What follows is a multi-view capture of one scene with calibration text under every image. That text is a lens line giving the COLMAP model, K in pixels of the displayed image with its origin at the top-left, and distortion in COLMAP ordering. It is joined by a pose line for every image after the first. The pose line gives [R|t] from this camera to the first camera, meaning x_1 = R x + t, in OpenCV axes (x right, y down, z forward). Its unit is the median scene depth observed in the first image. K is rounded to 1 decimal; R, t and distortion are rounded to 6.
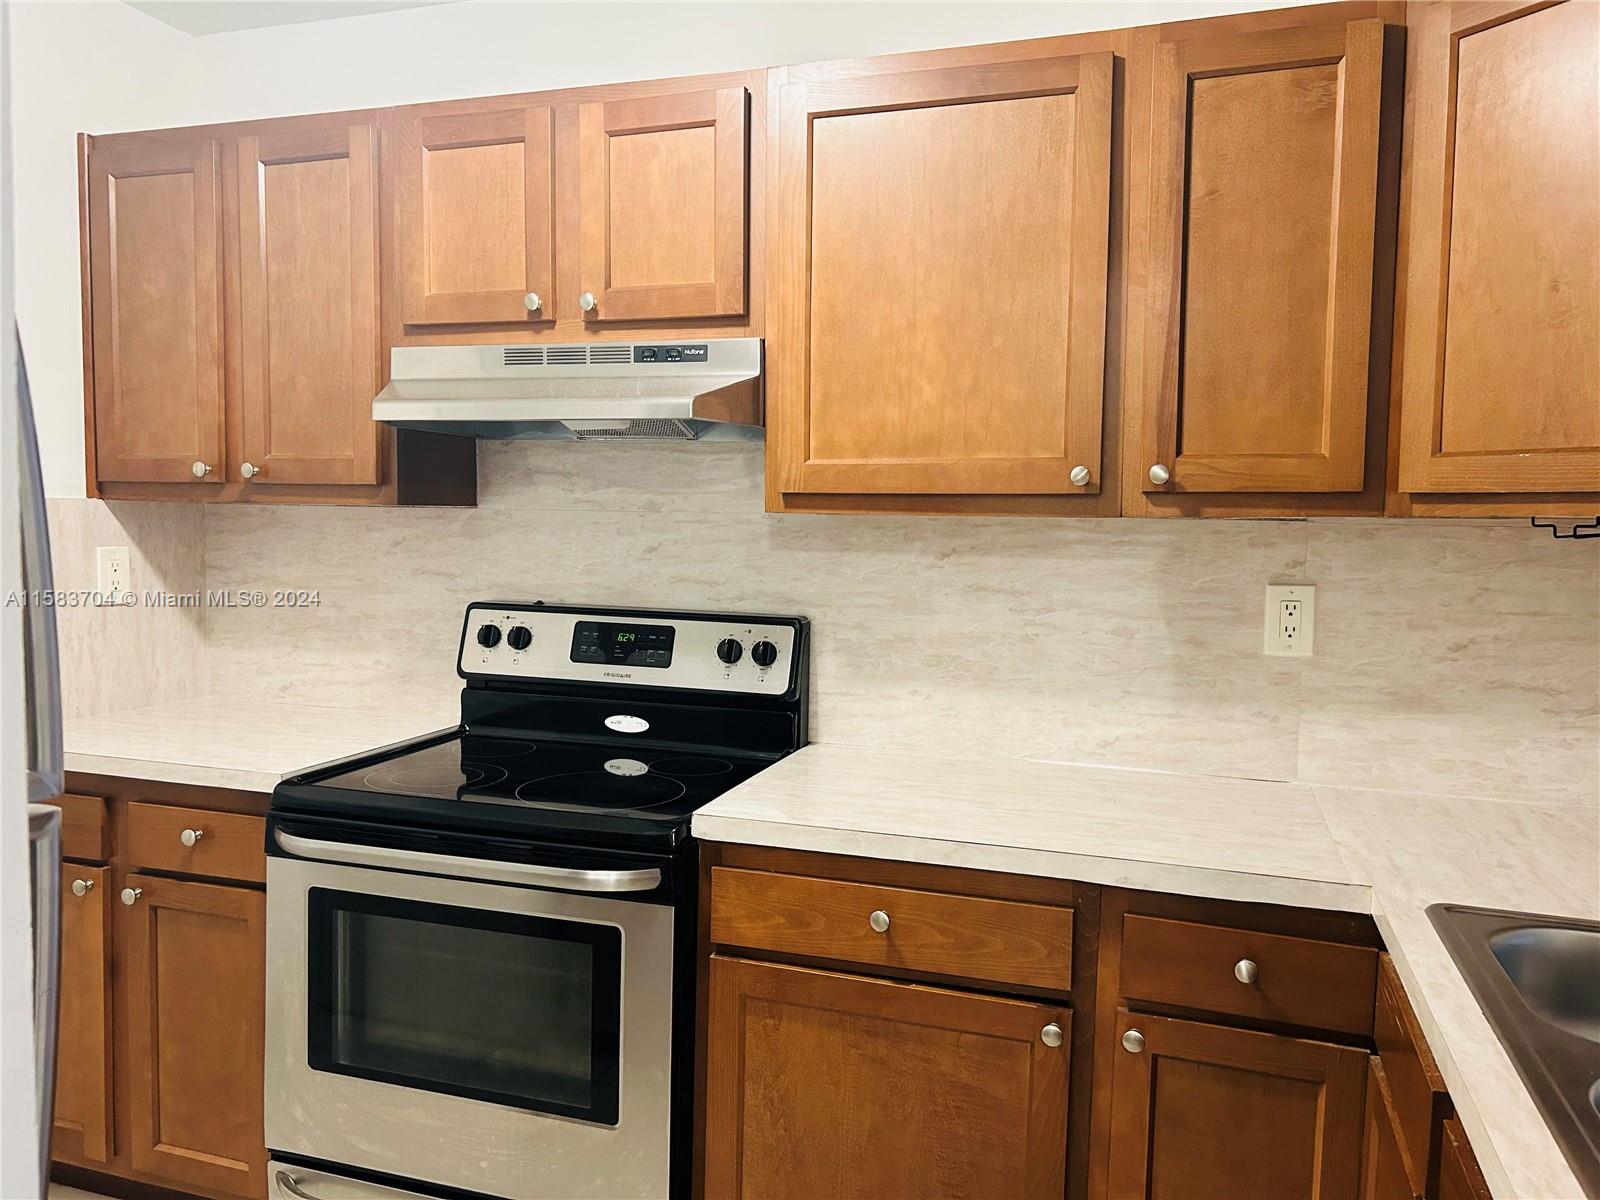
lens RADIAL K [[1197.3, 0, 796.2], [0, 1197.3, 594.7], [0, 0, 1]] dist [-0.008718, -0.003667]
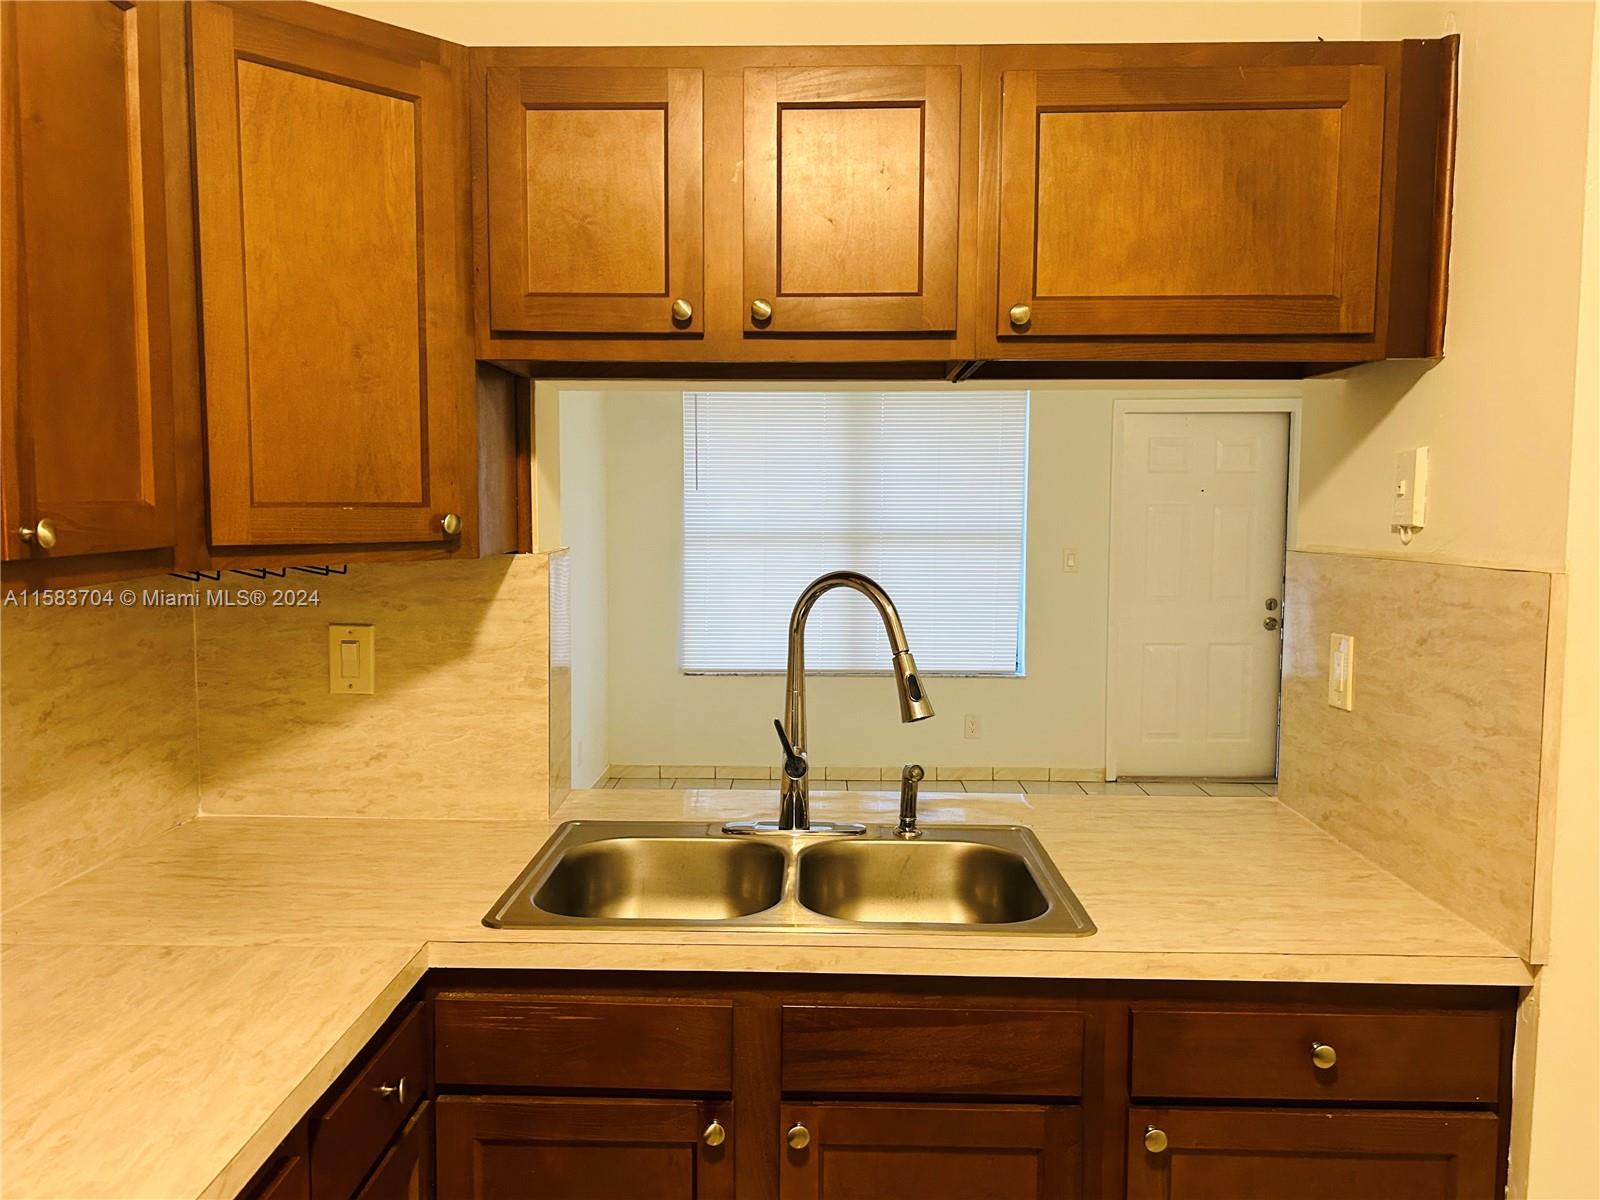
lens RADIAL K [[1197.3, 0, 793.6], [0, 1197.3, 605.8], [0, 0, 1]] dist [-0.008718, -0.003667]
pose [[-0.297444, -0.099136, 0.949578, -0.519704], [0.056271, 0.991045, 0.121092, -0.136476], [-0.953079, 0.089452, -0.289202, 0.930782]]
